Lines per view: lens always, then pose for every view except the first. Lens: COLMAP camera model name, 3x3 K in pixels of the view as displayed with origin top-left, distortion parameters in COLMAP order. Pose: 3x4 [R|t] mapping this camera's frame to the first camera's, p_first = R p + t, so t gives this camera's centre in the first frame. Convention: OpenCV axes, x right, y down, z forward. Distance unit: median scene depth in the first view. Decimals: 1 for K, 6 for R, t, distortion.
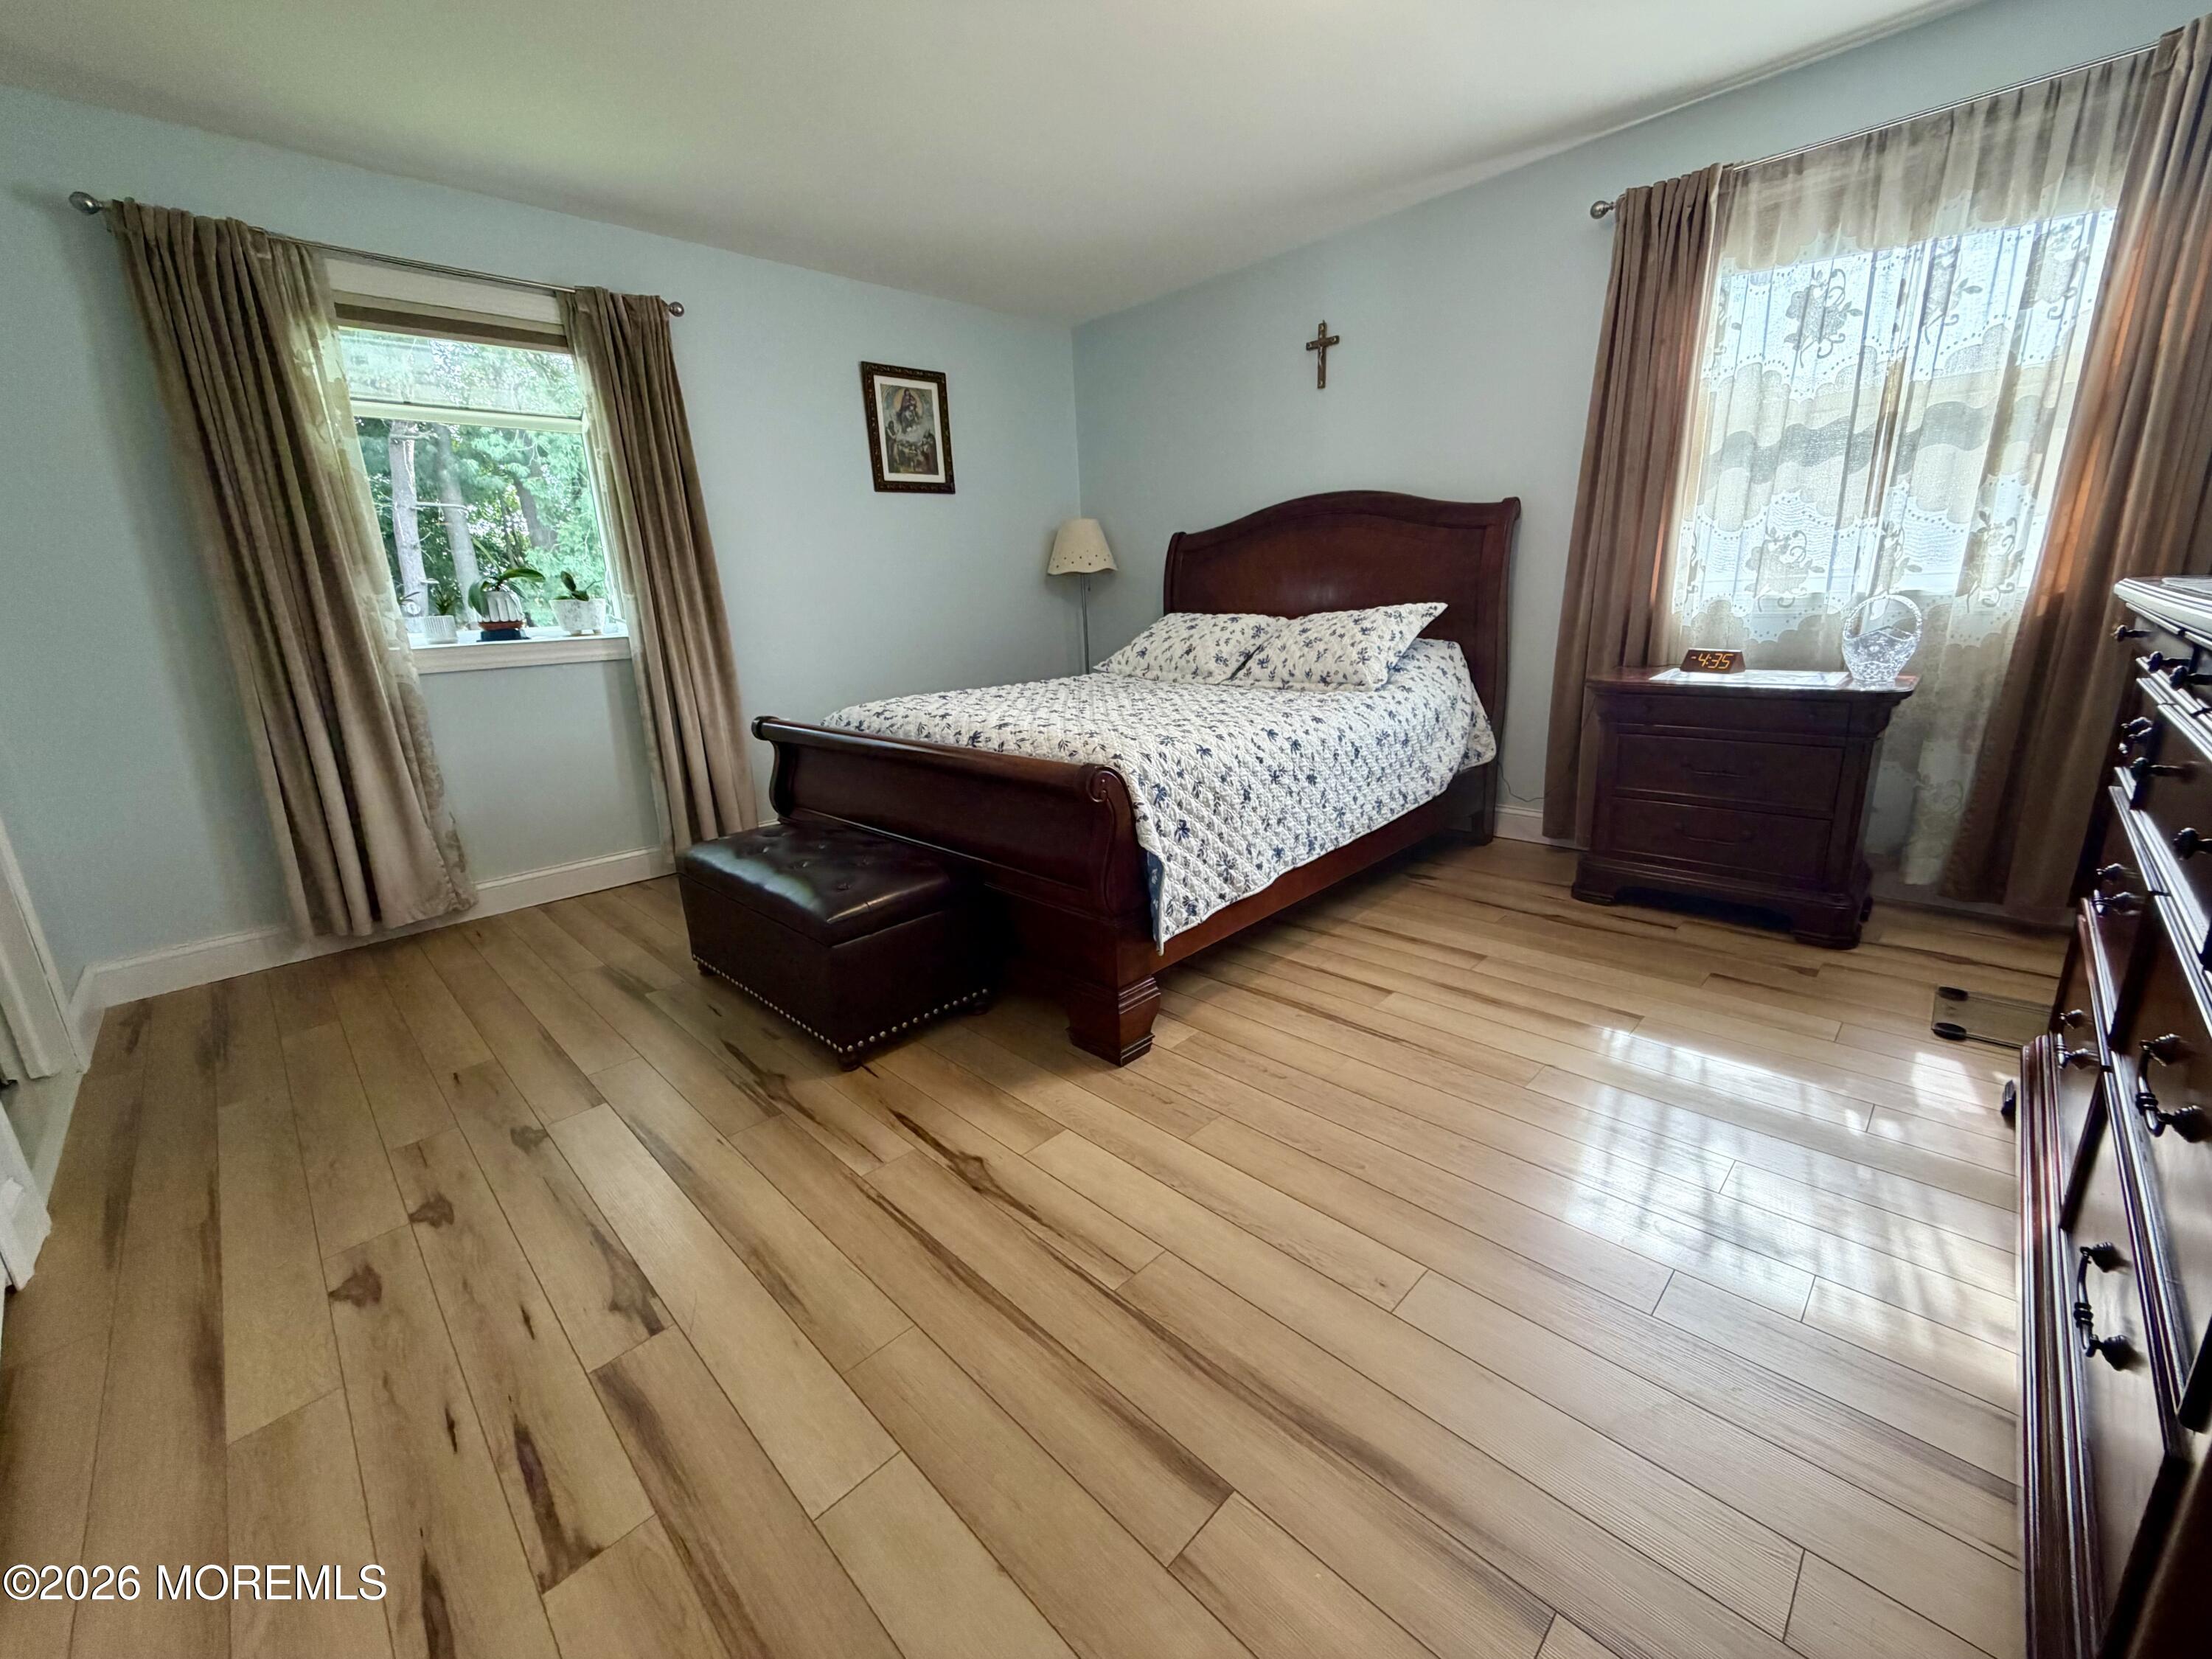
lens RADIAL K [[883.6, 0, 1102.8], [0, 883.6, 829.3], [0, 0, 1]] dist [0.002639, -0.000232]
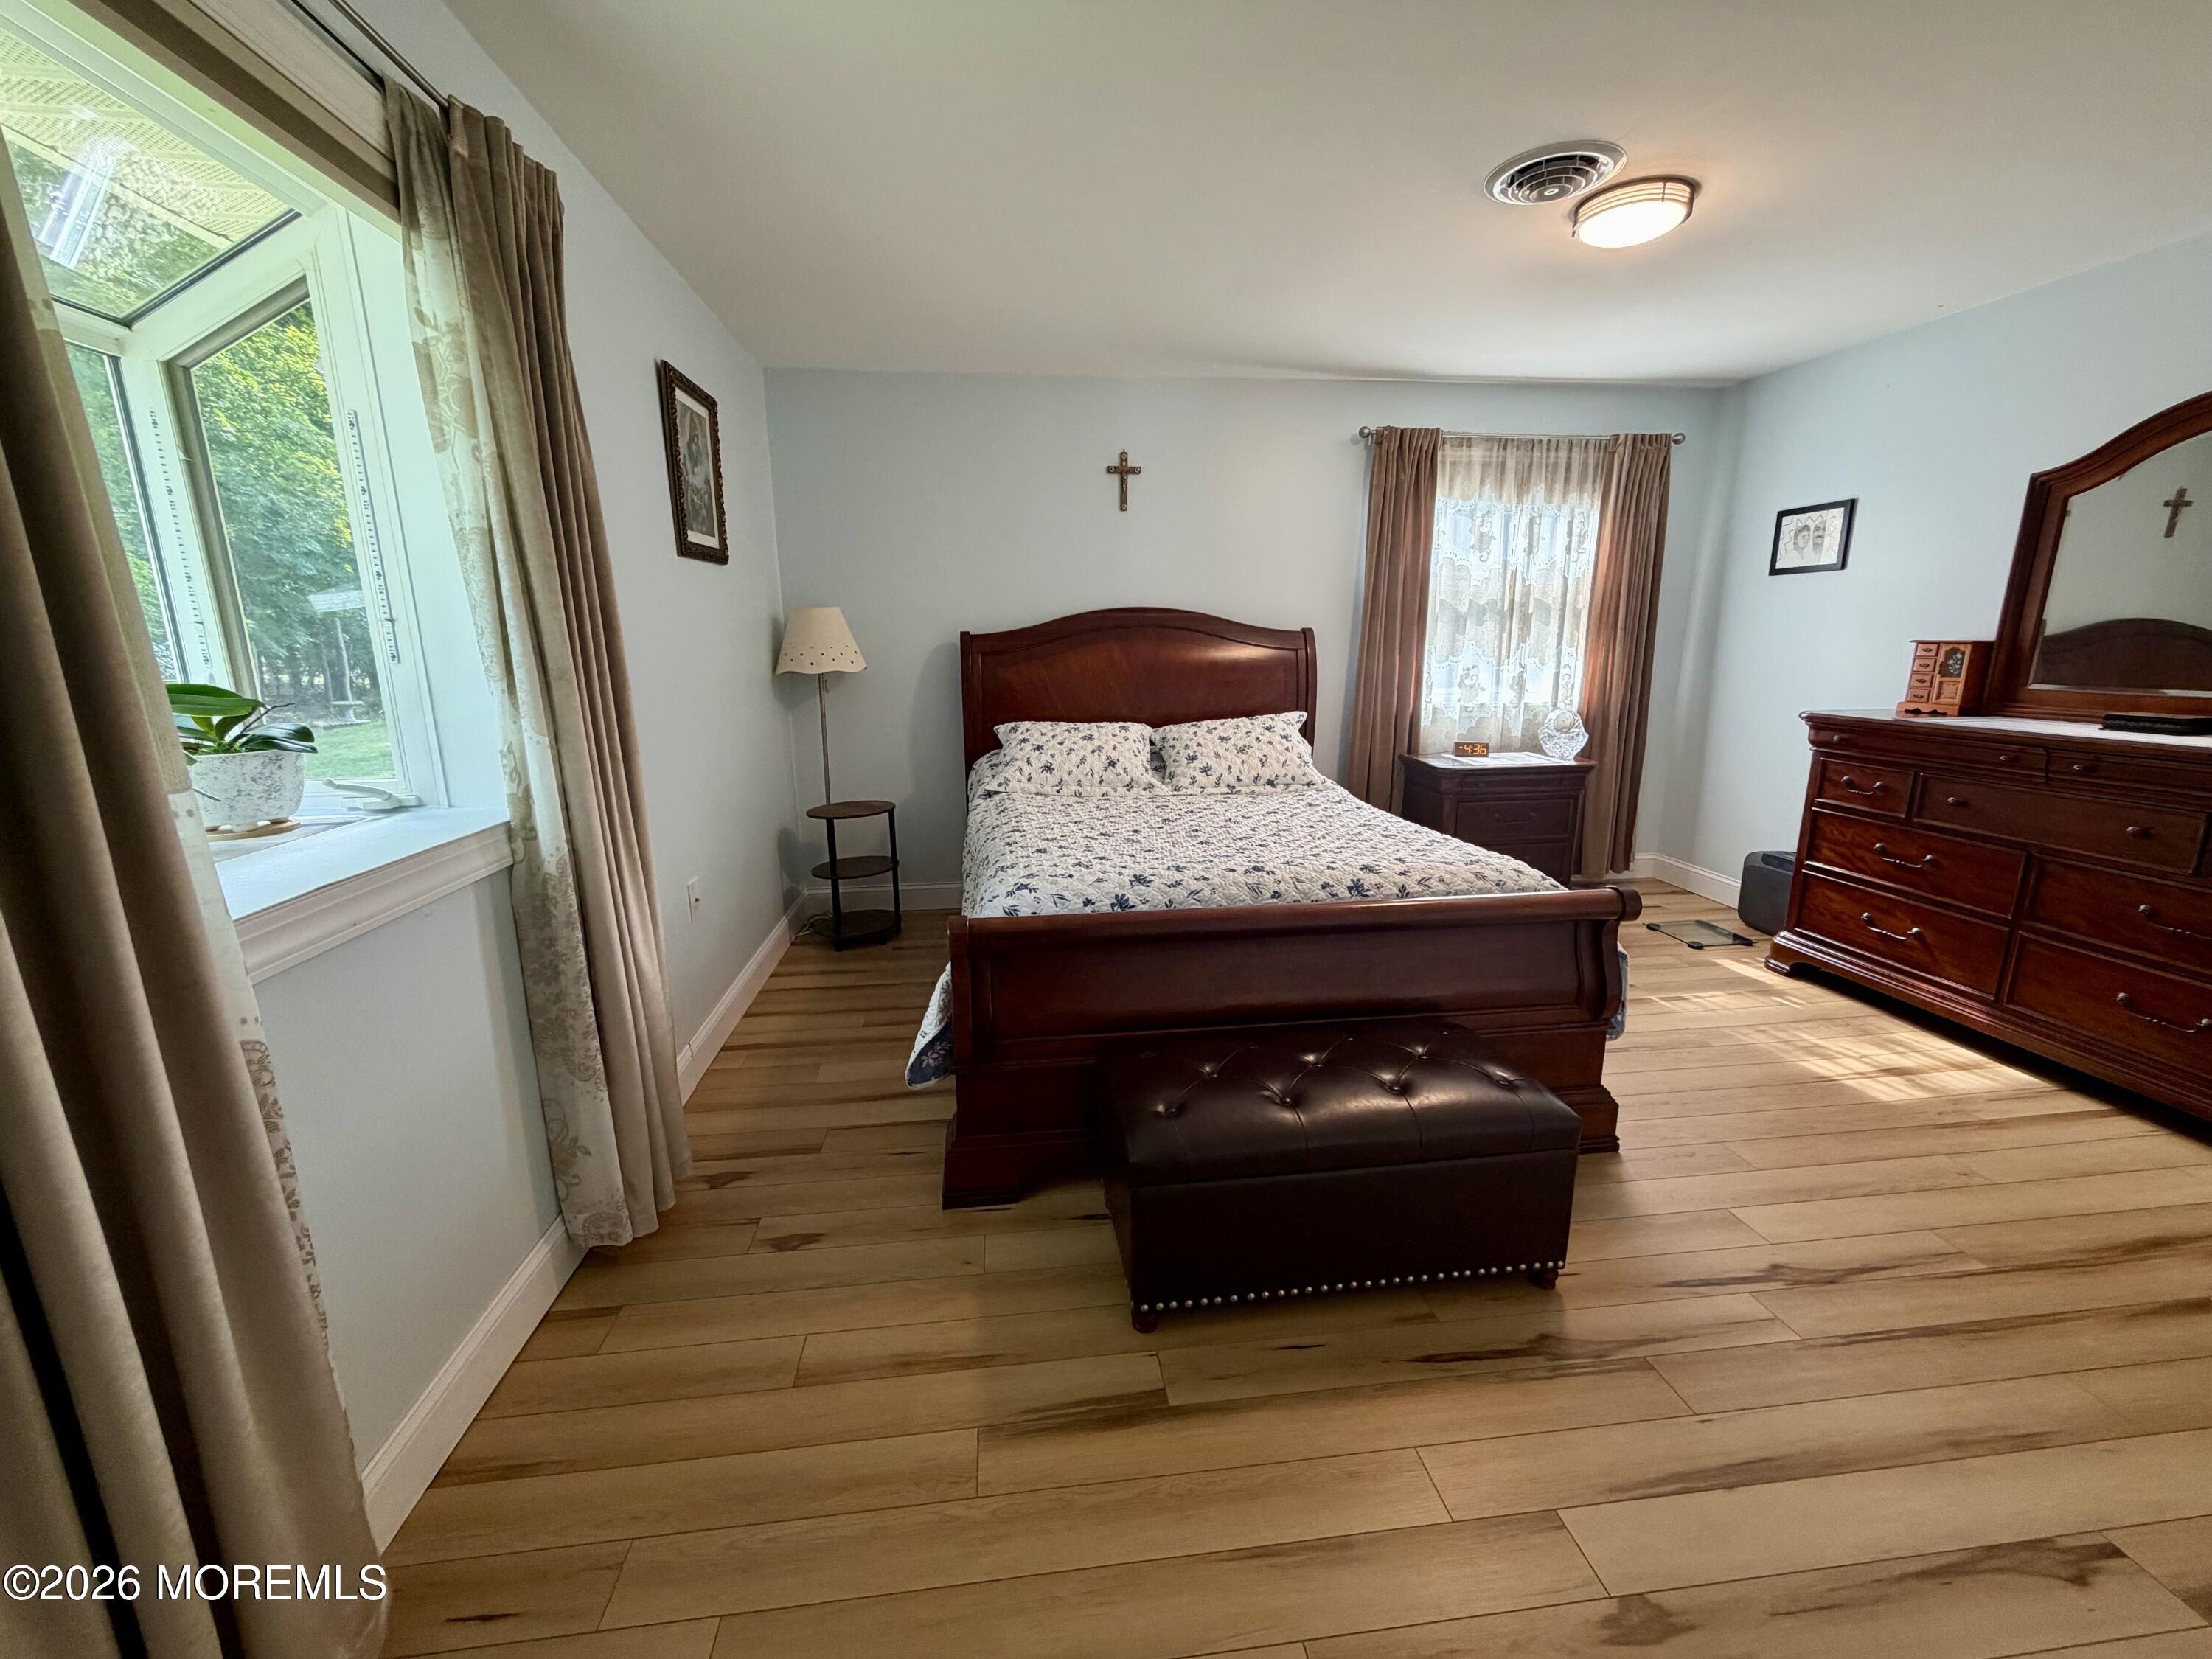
lens RADIAL K [[883.6, 0, 1104.0], [0, 883.6, 832.2], [0, 0, 1]] dist [0.002639, -0.000232]
pose [[0.616087, -0.131605, 0.776606, -0.880568], [0.188187, 0.981984, 0.017118, -0.195698], [-0.764868, 0.135601, 0.629753, 0.552054]]
